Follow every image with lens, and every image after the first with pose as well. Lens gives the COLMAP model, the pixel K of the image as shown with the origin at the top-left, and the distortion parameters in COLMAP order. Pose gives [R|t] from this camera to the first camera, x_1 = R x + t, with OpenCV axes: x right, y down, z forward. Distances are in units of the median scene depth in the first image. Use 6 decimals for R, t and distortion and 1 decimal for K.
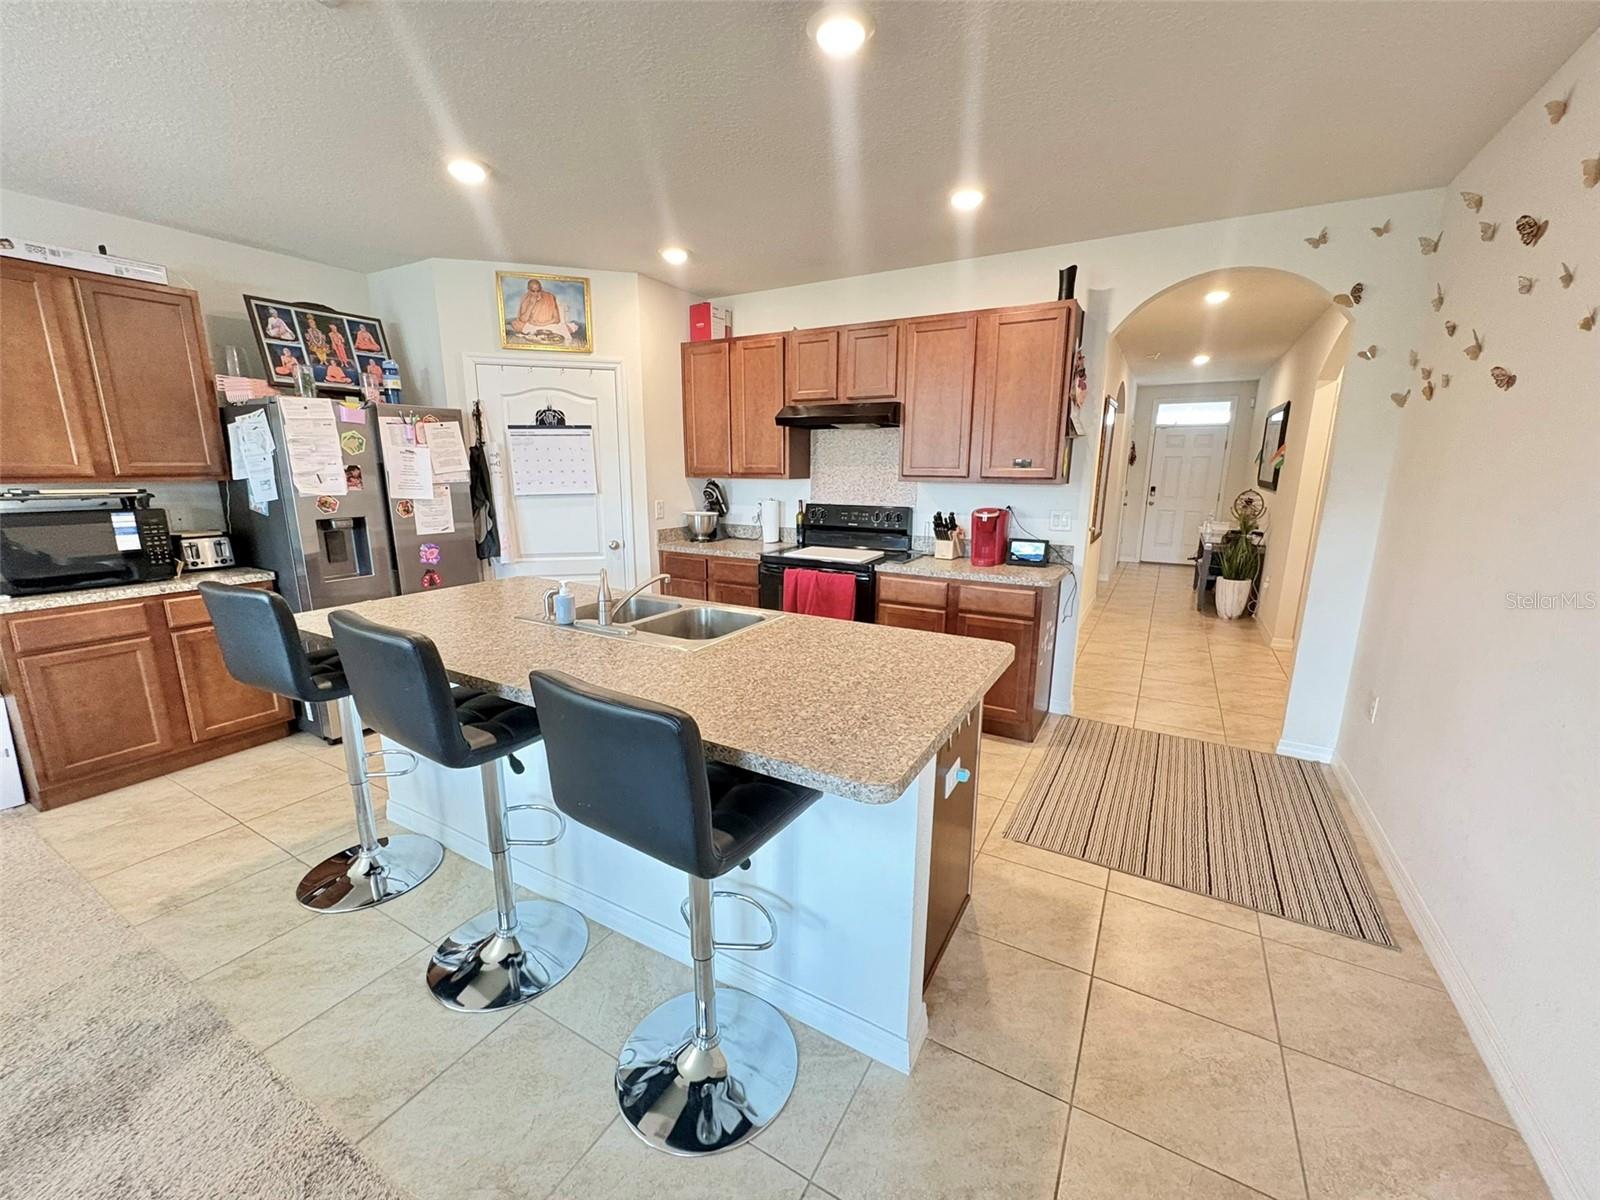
lens RADIAL K [[632.7, 0, 801.6], [0, 632.7, 597.5], [0, 0, 1]] dist [-0.000533, 0.000027]
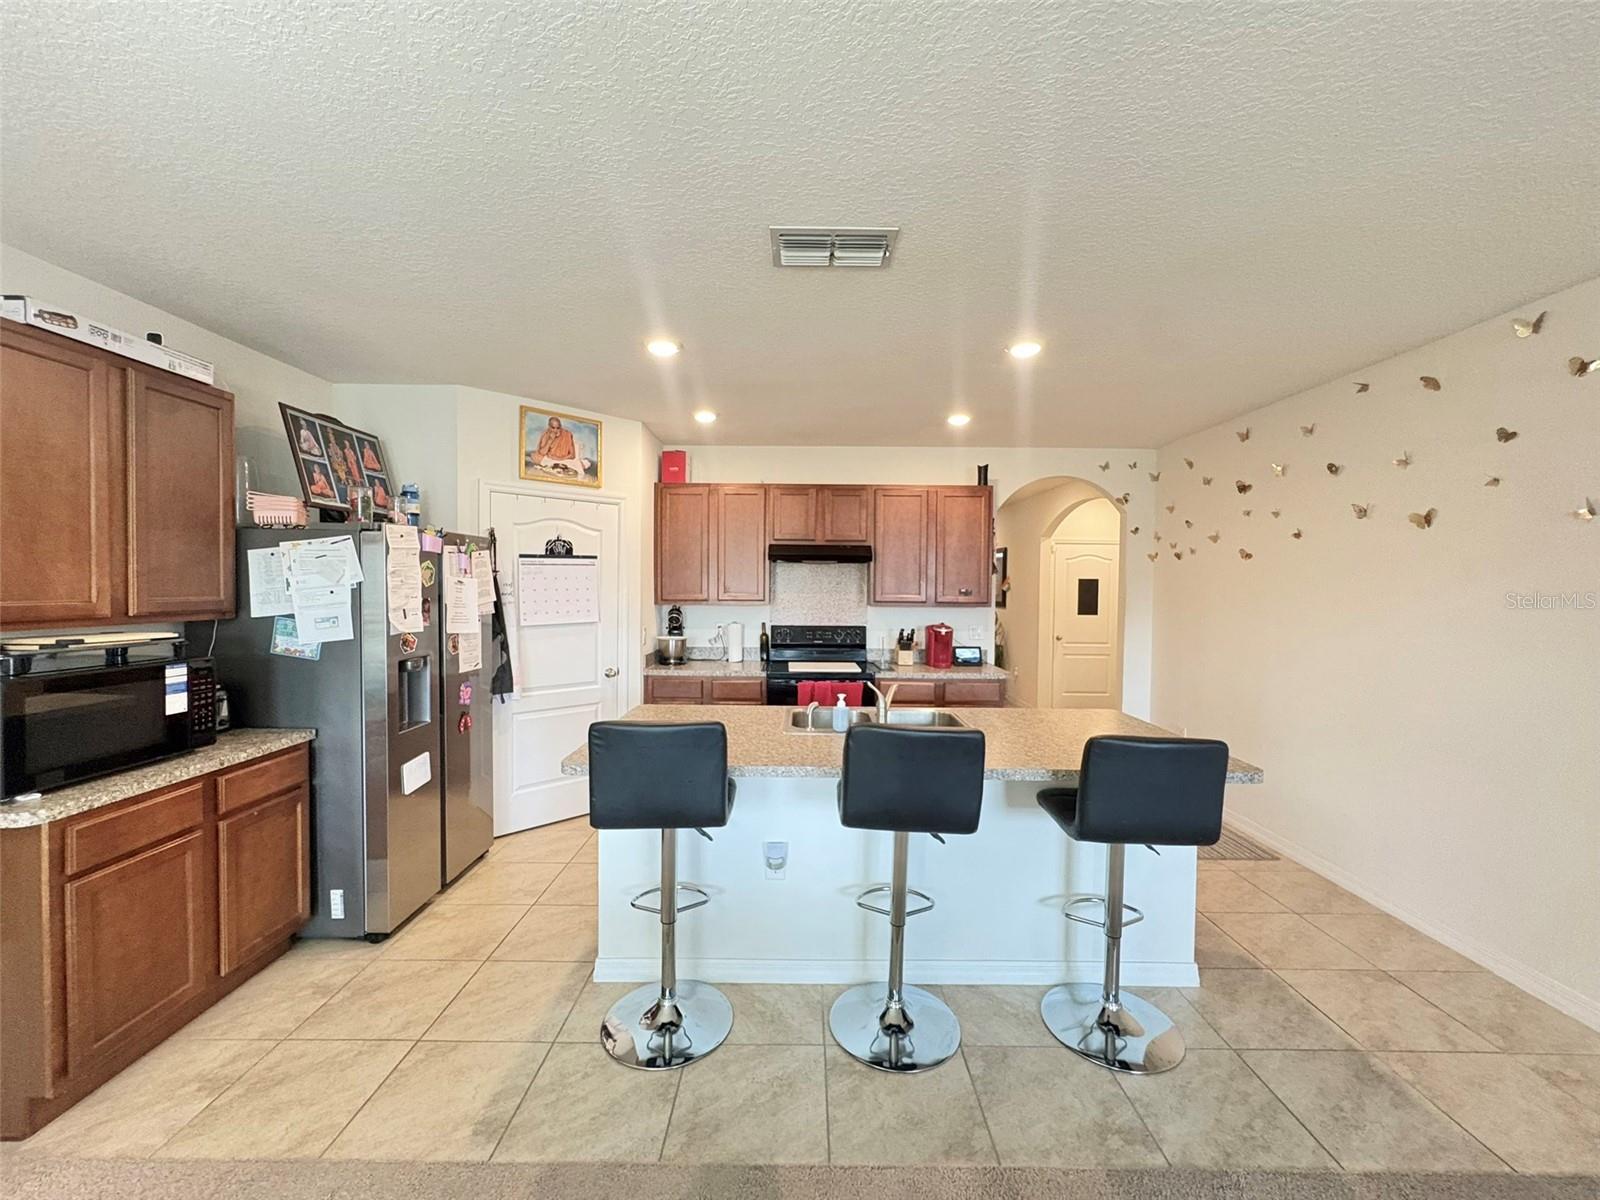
lens RADIAL K [[632.7, 0, 796.5], [0, 632.7, 598.9], [0, 0, 1]] dist [-0.000533, 0.000027]
pose [[0.872082, -0.008981, 0.489277, -0.601337], [0.097222, 0.983081, -0.155242, -0.016191], [-0.479604, 0.182952, 0.858201, -0.015016]]
